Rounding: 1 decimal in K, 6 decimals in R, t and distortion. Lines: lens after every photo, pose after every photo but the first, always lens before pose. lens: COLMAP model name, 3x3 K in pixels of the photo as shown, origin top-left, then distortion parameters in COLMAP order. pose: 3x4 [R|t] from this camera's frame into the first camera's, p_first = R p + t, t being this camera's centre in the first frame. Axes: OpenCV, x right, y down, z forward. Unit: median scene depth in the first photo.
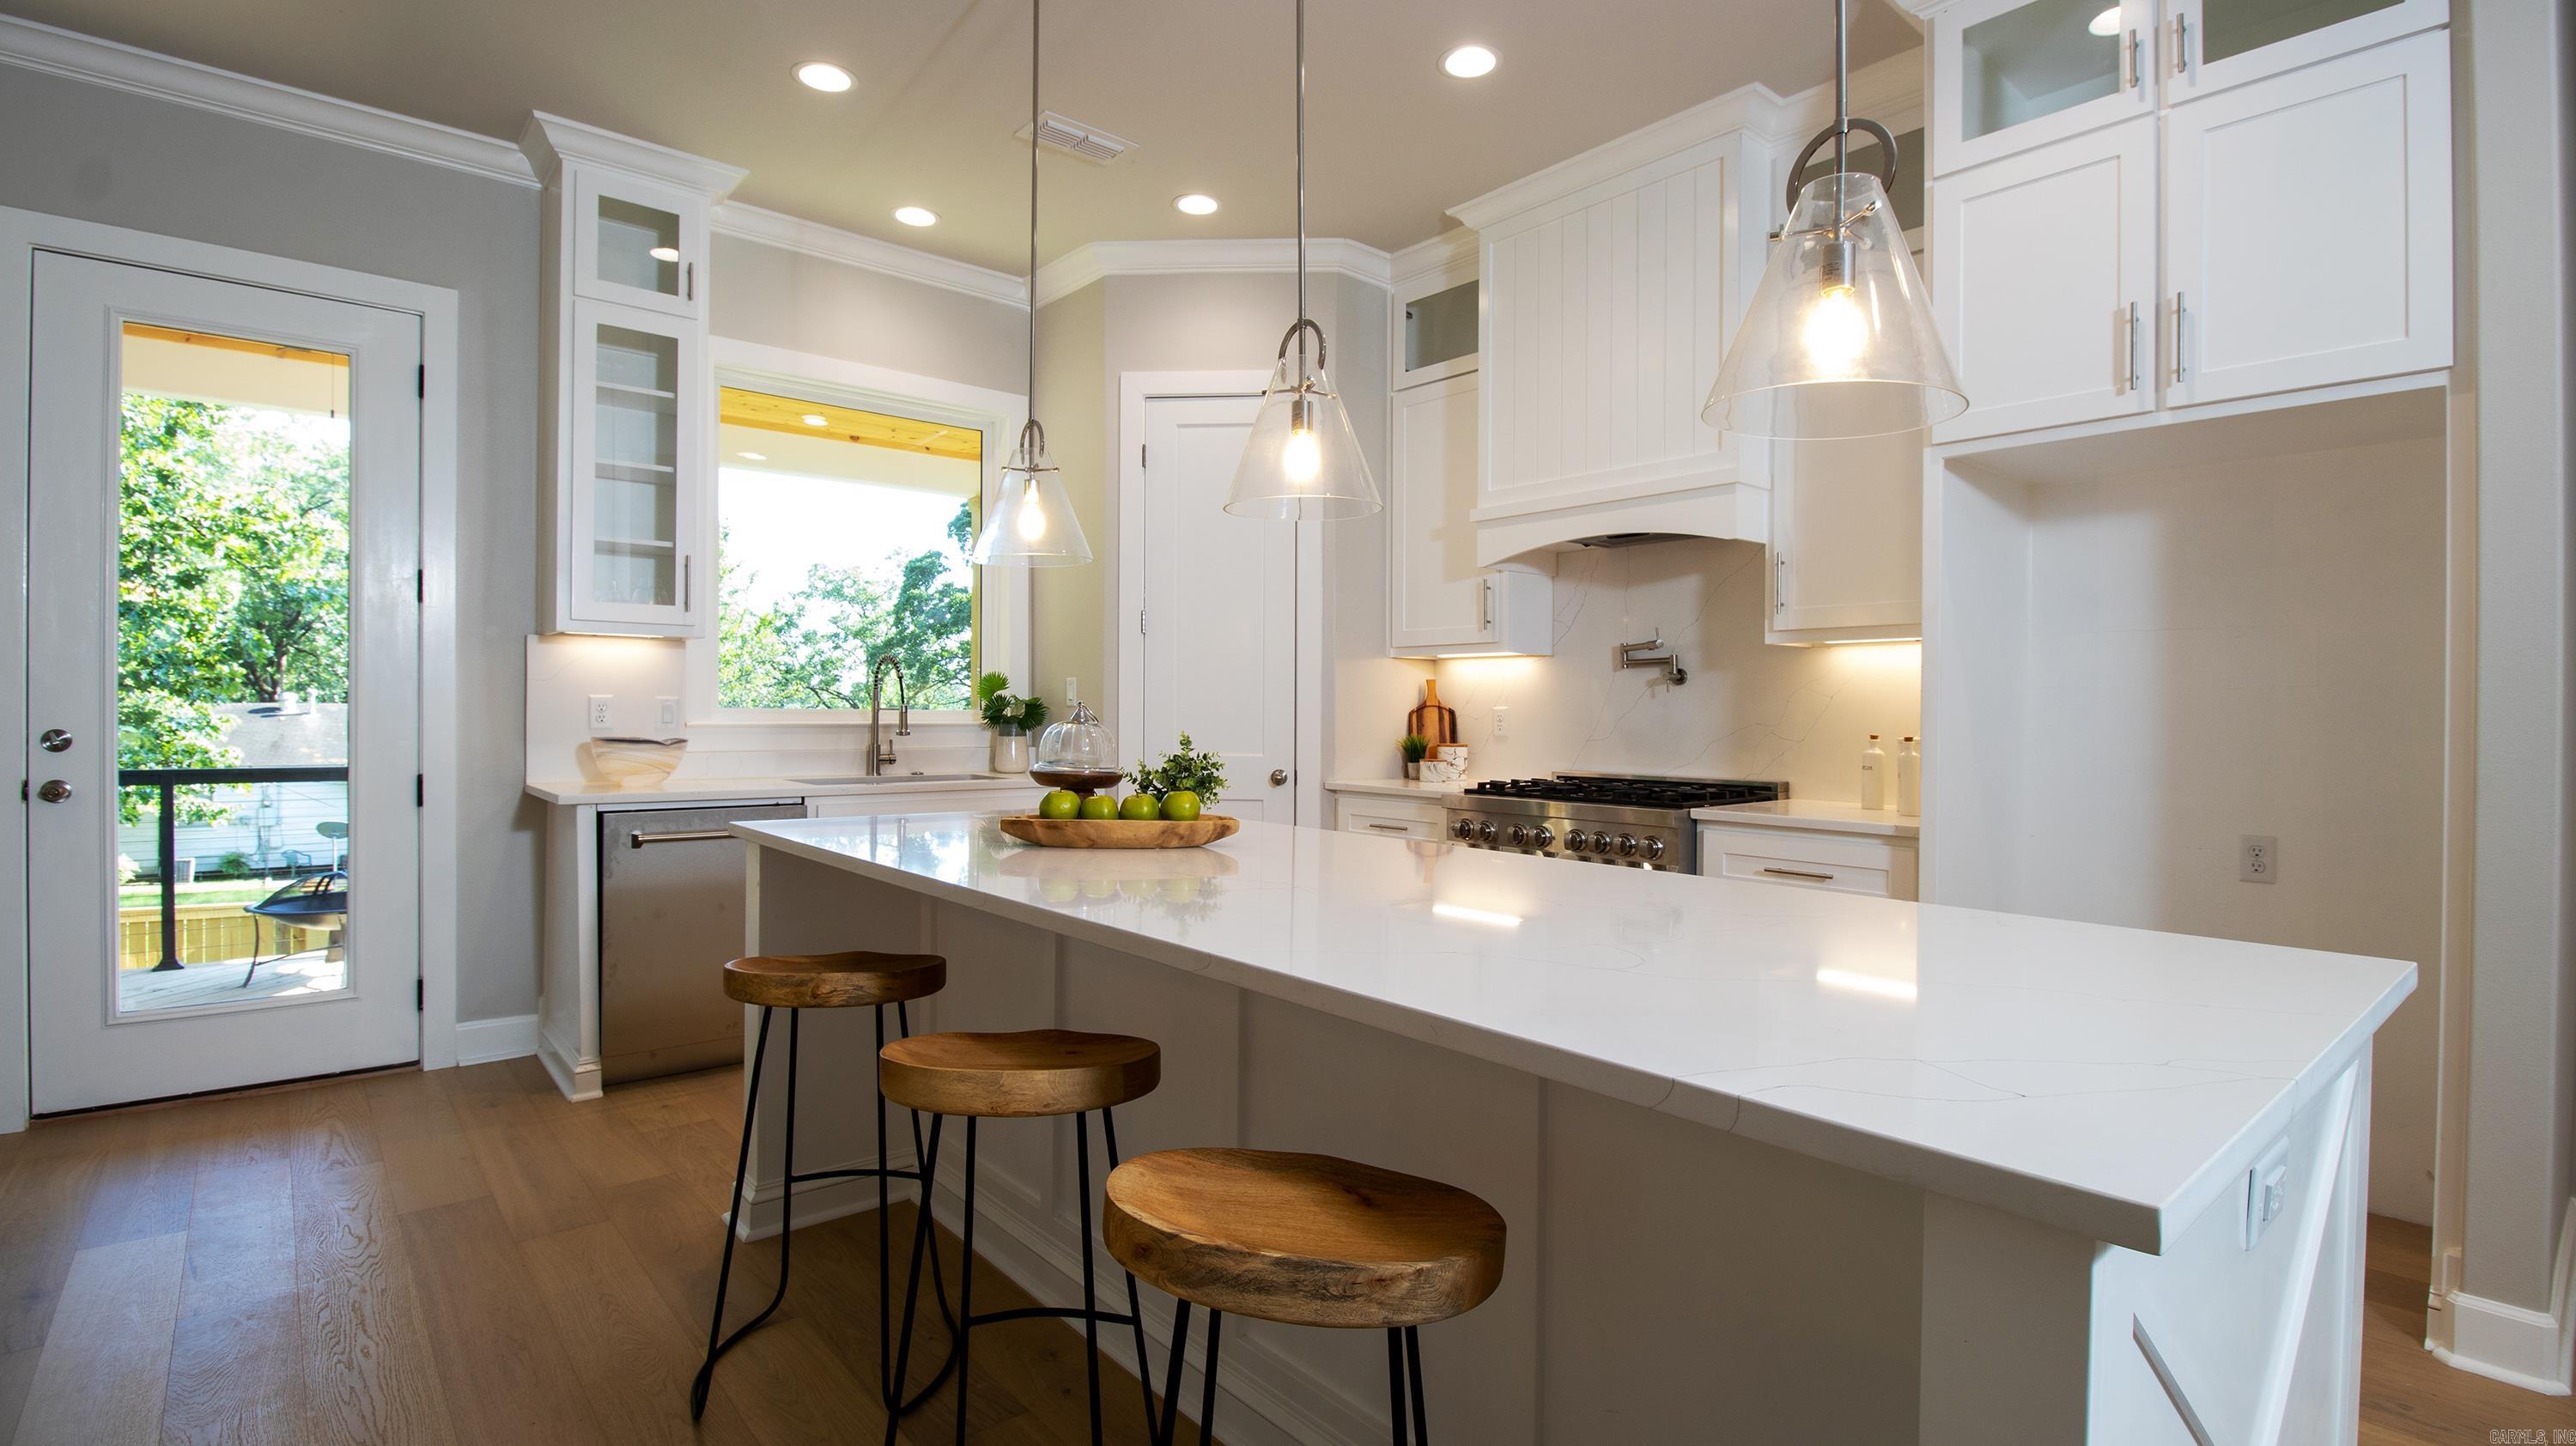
lens RADIAL K [[1184.0, 0, 1294.1], [0, 1184.0, 718.3], [0, 0, 1]] dist [-0.002480, -0.000751]
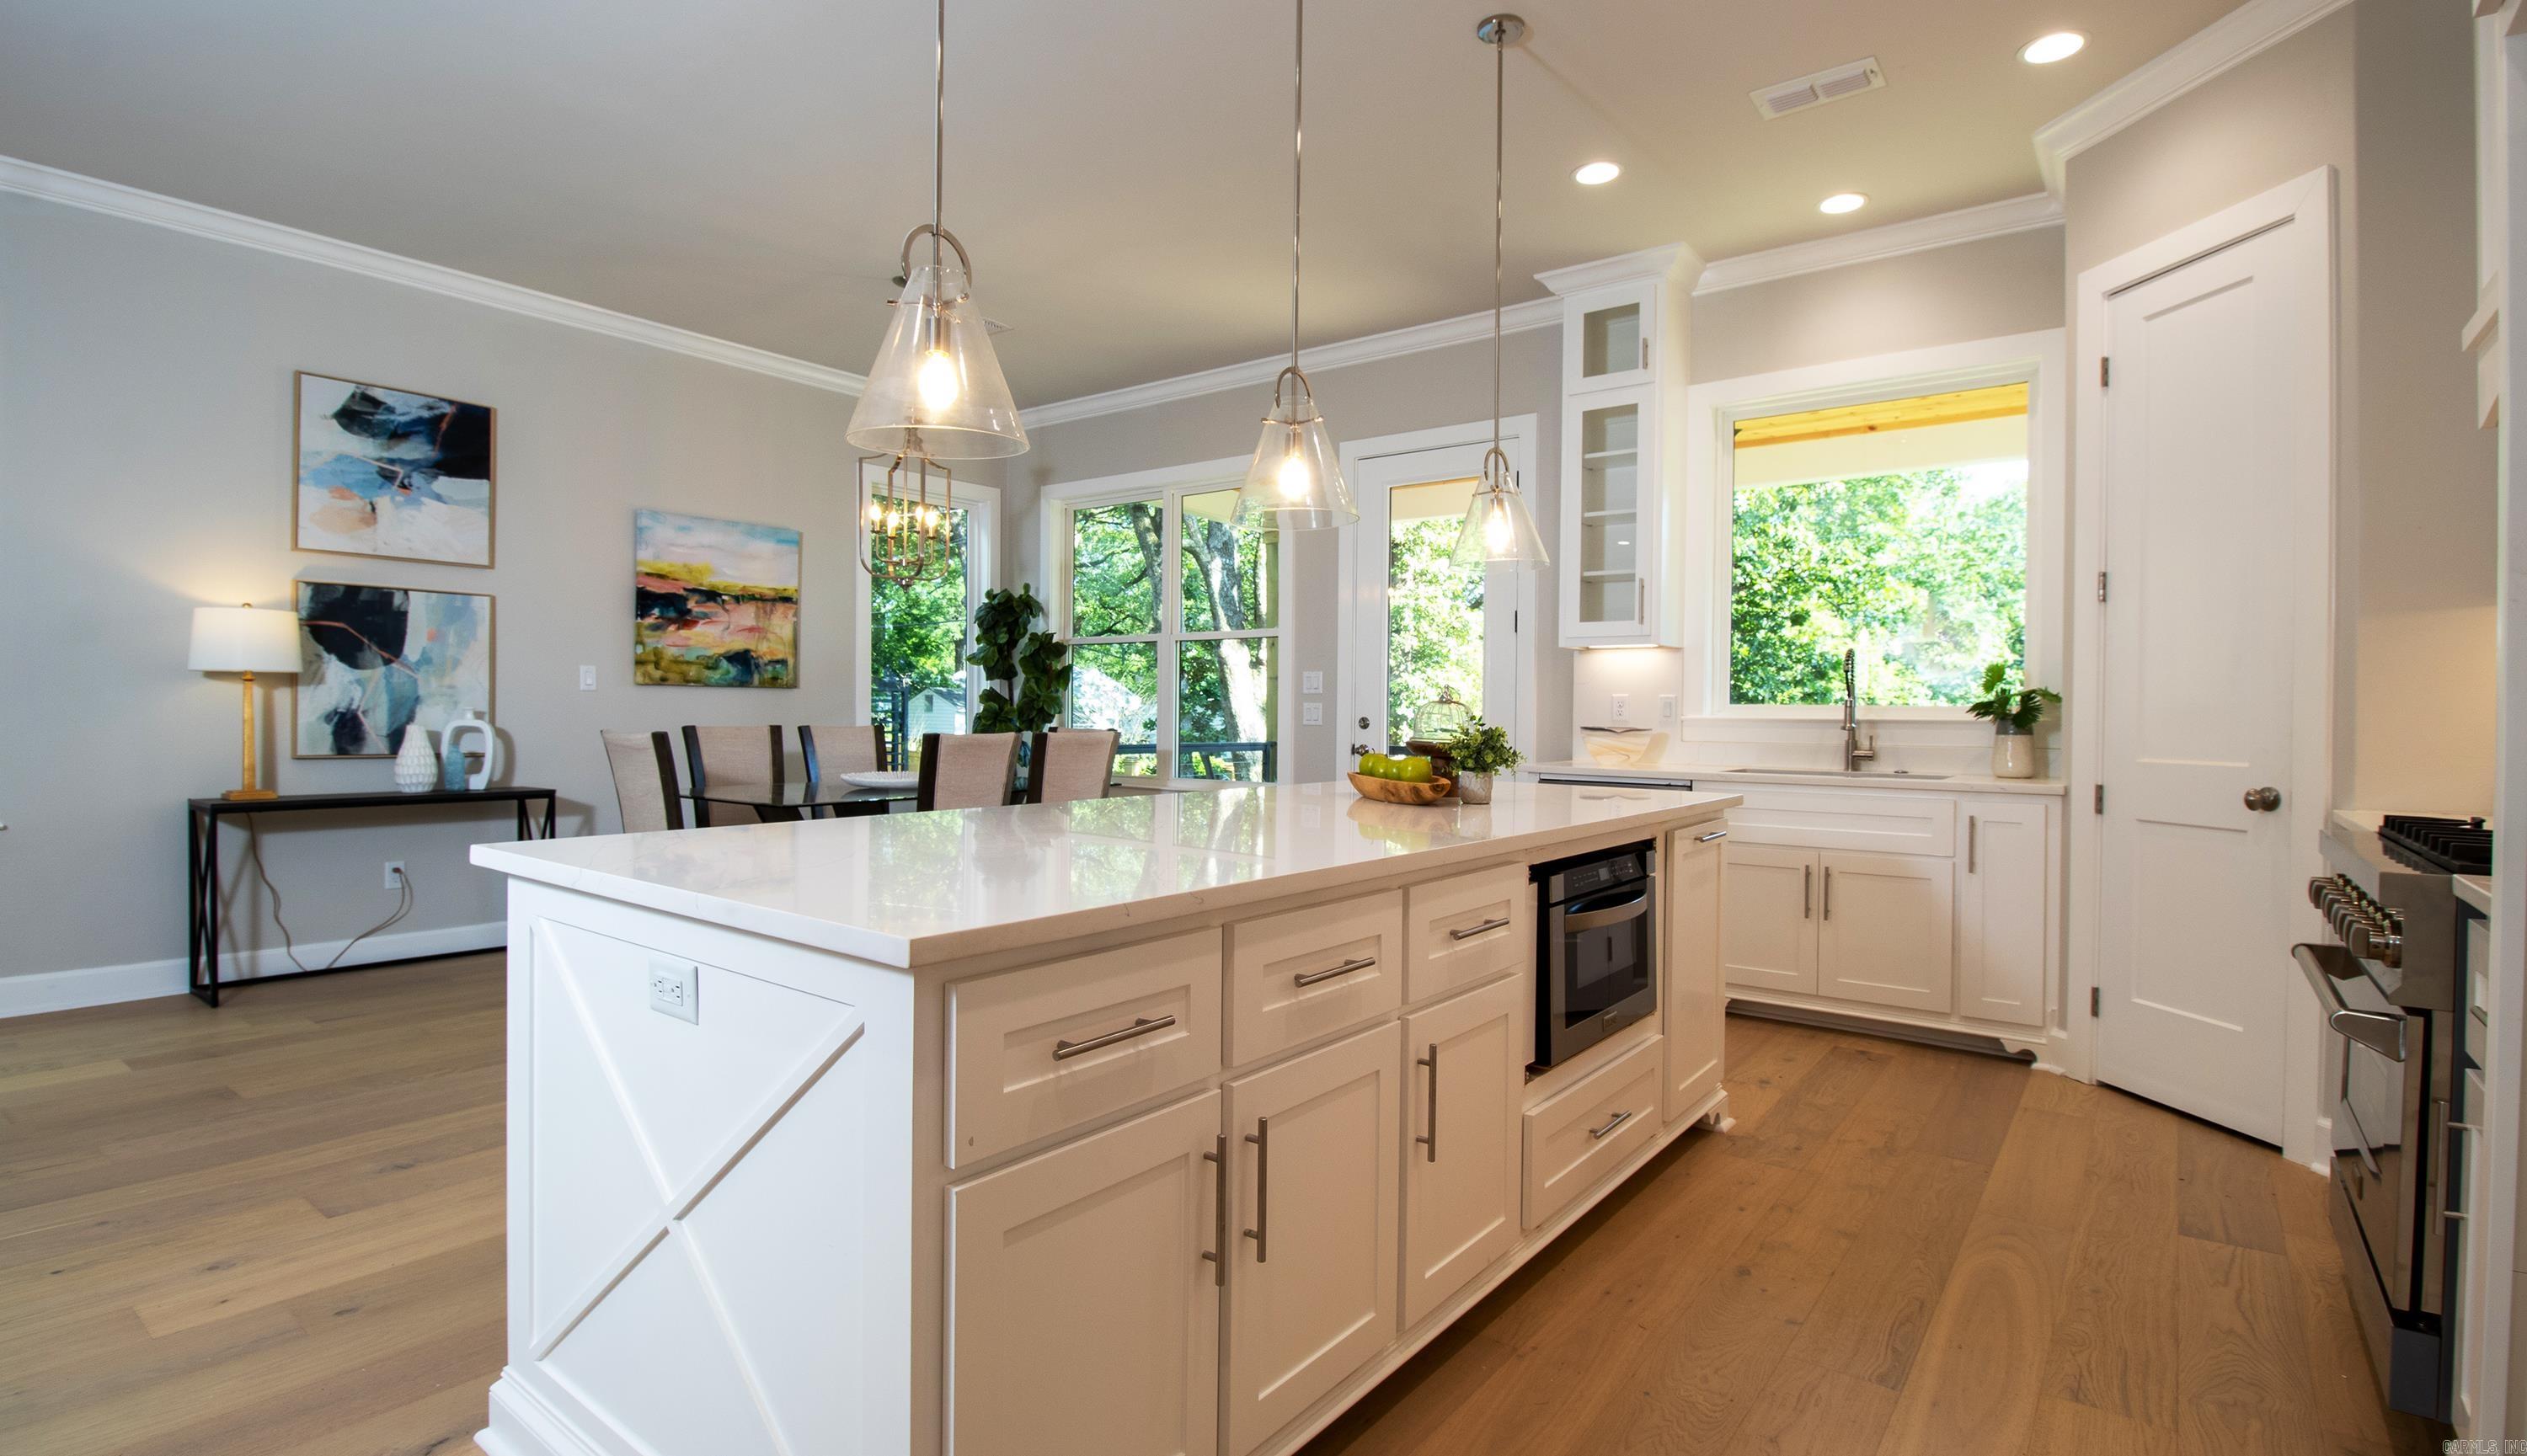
lens RADIAL K [[1204.0, 0, 1257.8], [0, 1204.0, 725.5], [0, 0, 1]] dist [-0.001137, -0.000167]
pose [[0.214375, 0.005140, -0.976738, 0.229010], [-0.013196, 0.999910, 0.002365, 0.006100], [0.976662, 0.012382, 0.214423, 0.129478]]
